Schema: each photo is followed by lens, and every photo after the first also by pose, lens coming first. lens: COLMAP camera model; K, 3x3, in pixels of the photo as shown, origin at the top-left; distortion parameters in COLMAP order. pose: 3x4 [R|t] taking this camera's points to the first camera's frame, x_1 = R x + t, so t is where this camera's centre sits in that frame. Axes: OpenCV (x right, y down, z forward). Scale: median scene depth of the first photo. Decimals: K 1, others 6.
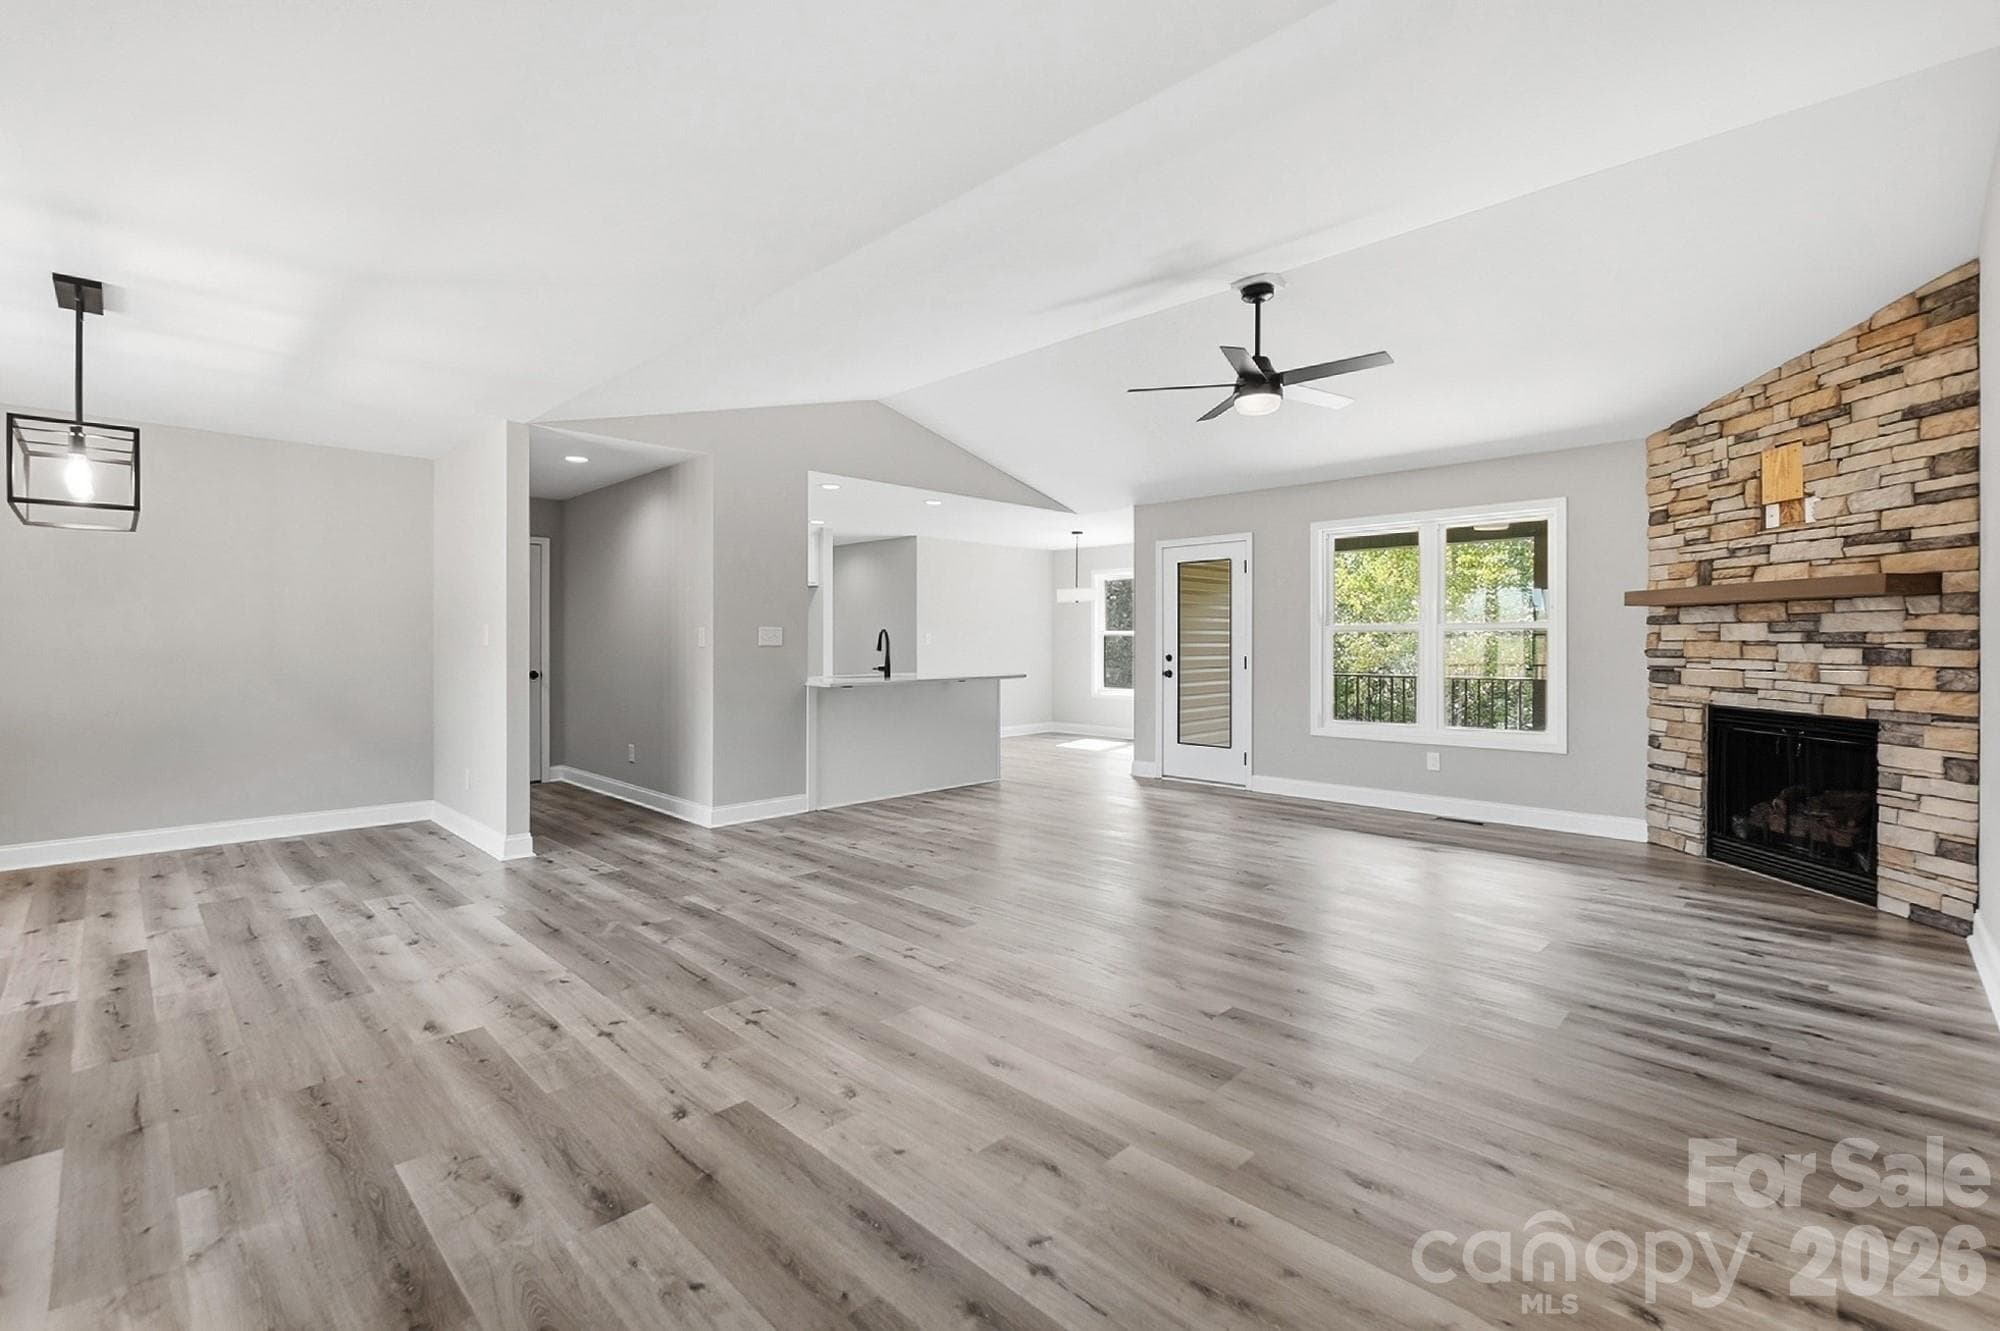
lens RADIAL K [[869.6, 0, 994.8], [0, 869.6, 654.5], [0, 0, 1]] dist [-0.003296, -0.000321]
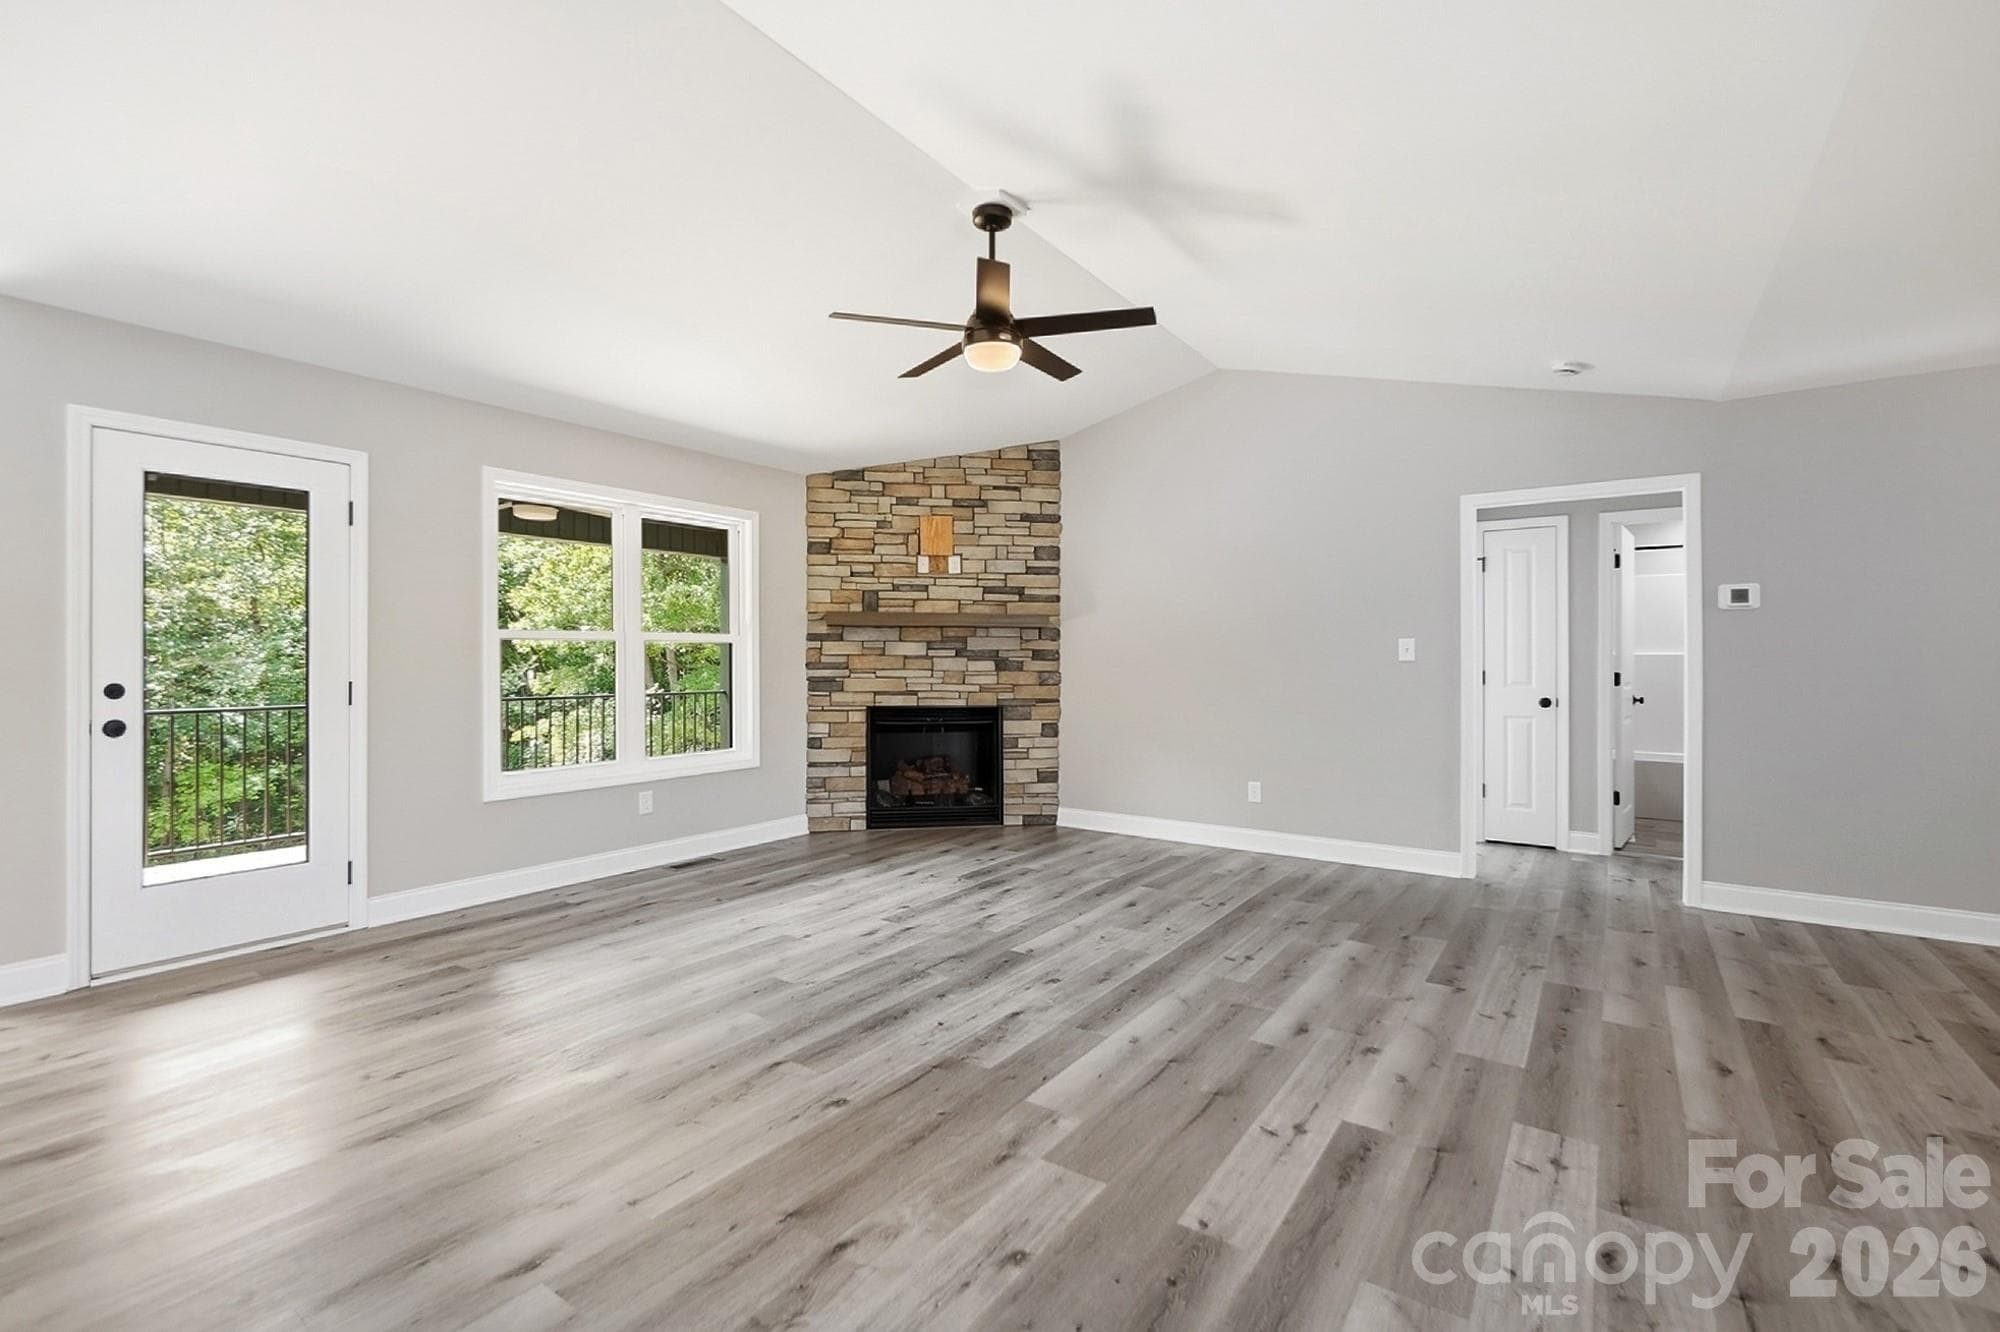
lens RADIAL K [[869.6, 0, 990.7], [0, 869.6, 666.1], [0, 0, 1]] dist [-0.003296, -0.000321]
pose [[-0.150435, -0.008240, 0.988585, -0.514475], [0.013108, 0.999861, 0.010329, -0.012750], [-0.988533, 0.014512, -0.150307, 1.187925]]
